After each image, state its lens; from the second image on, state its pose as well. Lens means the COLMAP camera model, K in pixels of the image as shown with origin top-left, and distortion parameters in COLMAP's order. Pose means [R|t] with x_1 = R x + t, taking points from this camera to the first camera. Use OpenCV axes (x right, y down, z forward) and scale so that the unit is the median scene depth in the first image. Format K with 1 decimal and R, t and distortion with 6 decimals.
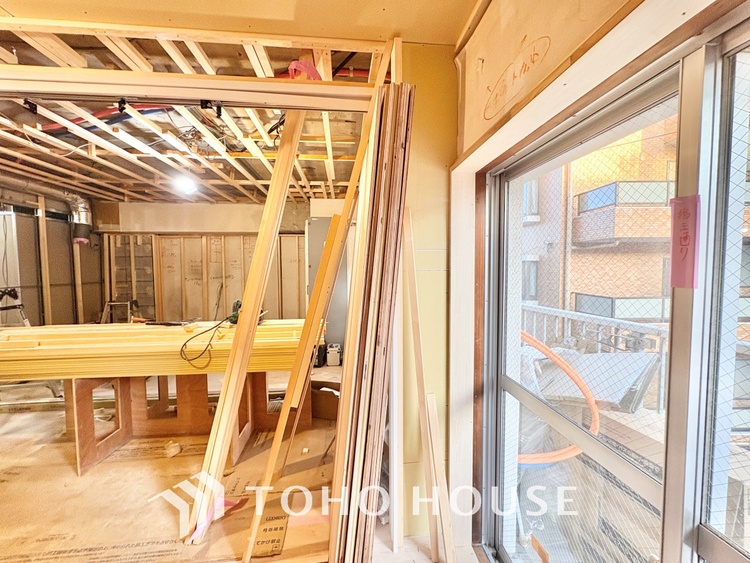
lens RADIAL K [[298.9, 0, 375.2], [0, 298.9, 281.7], [0, 0, 1]] dist [-0.000553, -0.000149]
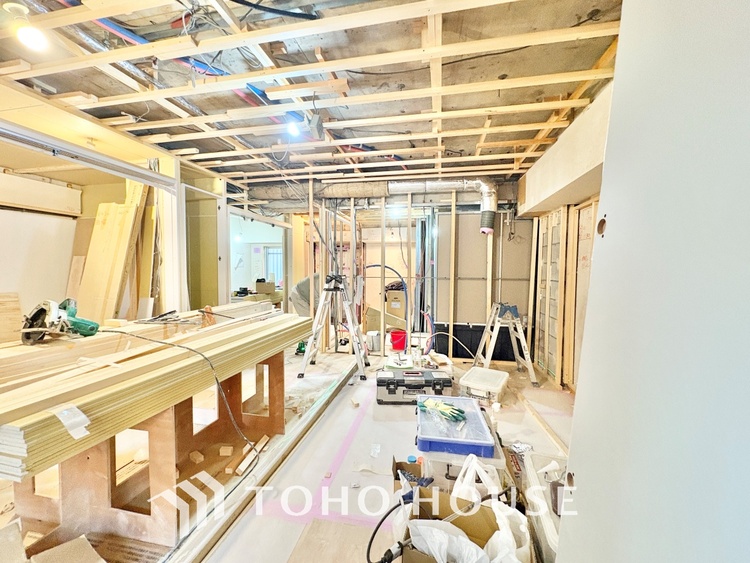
lens RADIAL K [[298.9, 0, 378.6], [0, 298.9, 280.2], [0, 0, 1]] dist [-0.000553, -0.000149]
pose [[-0.299183, 0.043254, -0.953215, -0.037301], [-0.053645, 0.996630, 0.062062, -0.033873], [0.952687, 0.069703, -0.295854, 1.199220]]
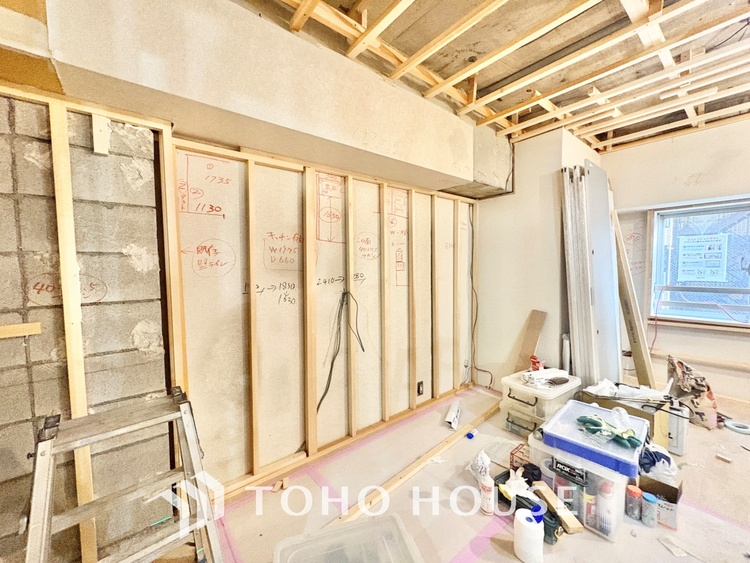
lens RADIAL K [[298.9, 0, 374.2], [0, 298.9, 281.8], [0, 0, 1]] dist [-0.000553, -0.000149]
pose [[0.836720, -0.032447, 0.546668, -1.068769], [0.032729, 0.999422, 0.009225, -0.020761], [-0.546652, 0.010173, 0.837298, 0.976084]]
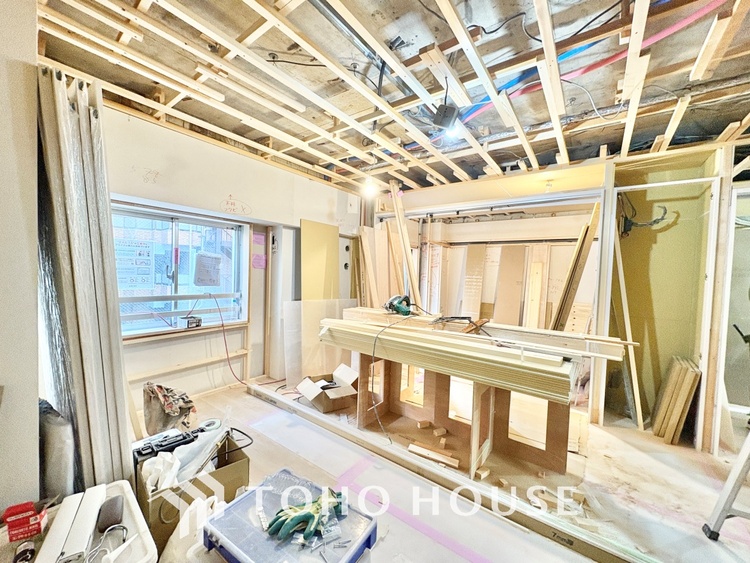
lens RADIAL K [[298.9, 0, 373.7], [0, 298.9, 282.0], [0, 0, 1]] dist [-0.000553, -0.000149]
pose [[-0.741719, -0.038956, 0.669578, -0.796105], [0.004897, 0.997971, 0.063487, -0.050205], [-0.670693, 0.050368, -0.740023, 1.335763]]
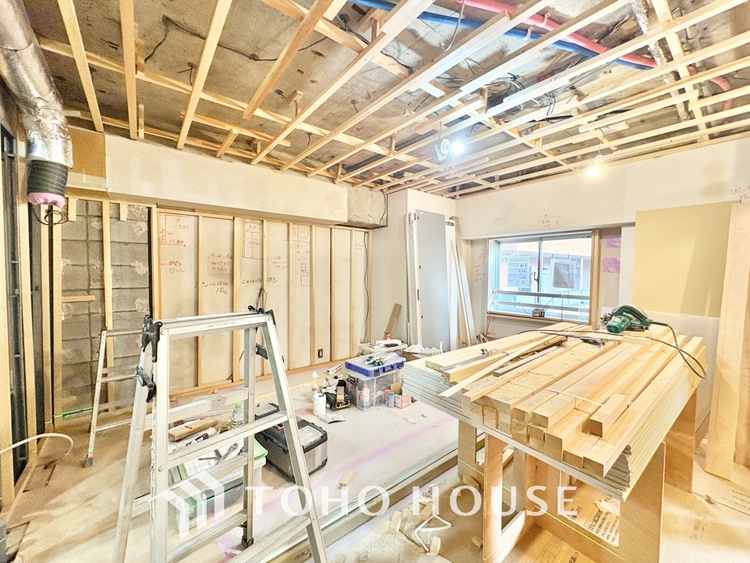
lens RADIAL K [[298.9, 0, 374.8], [0, 298.9, 281.9], [0, 0, 1]] dist [-0.000553, -0.000149]
pose [[0.840601, -0.006015, 0.541622, -1.012983], [0.012713, 0.999882, -0.008627, -0.004070], [-0.541506, 0.014138, 0.840578, 0.440254]]
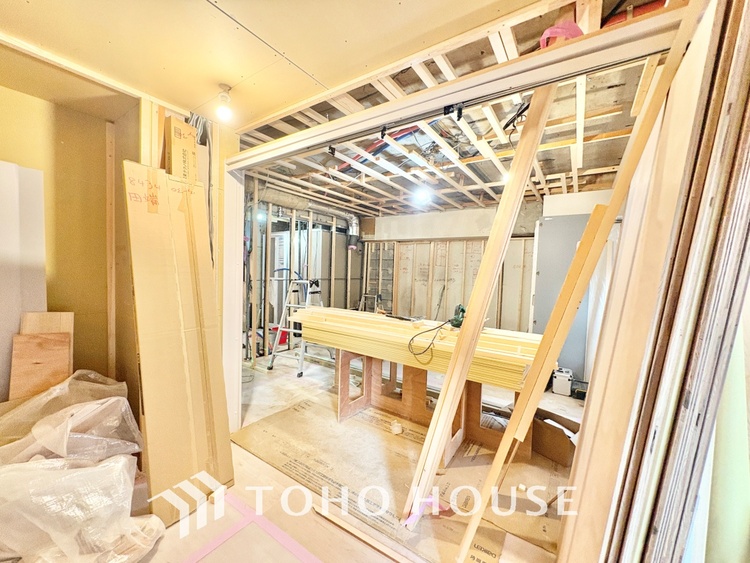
lens RADIAL K [[298.9, 0, 374.3], [0, 298.9, 281.9], [0, 0, 1]] dist [-0.000553, -0.000149]
pose [[0.763678, 0.059987, -0.642805, -0.026422], [-0.070526, 0.997467, 0.009298, -0.000865], [0.641734, 0.038234, 0.765974, 0.030616]]
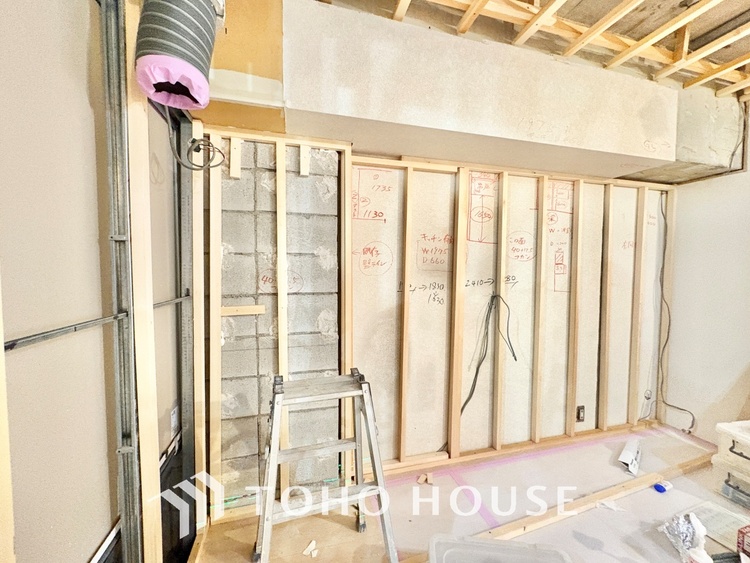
lens RADIAL K [[298.9, 0, 373.8], [0, 298.9, 281.5], [0, 0, 1]] dist [-0.000553, -0.000149]
pose [[0.986589, 0.004778, 0.163155, -1.110557], [-0.004066, 0.999981, -0.004699, -0.018792], [-0.163174, 0.003973, 0.986589, 0.988517]]
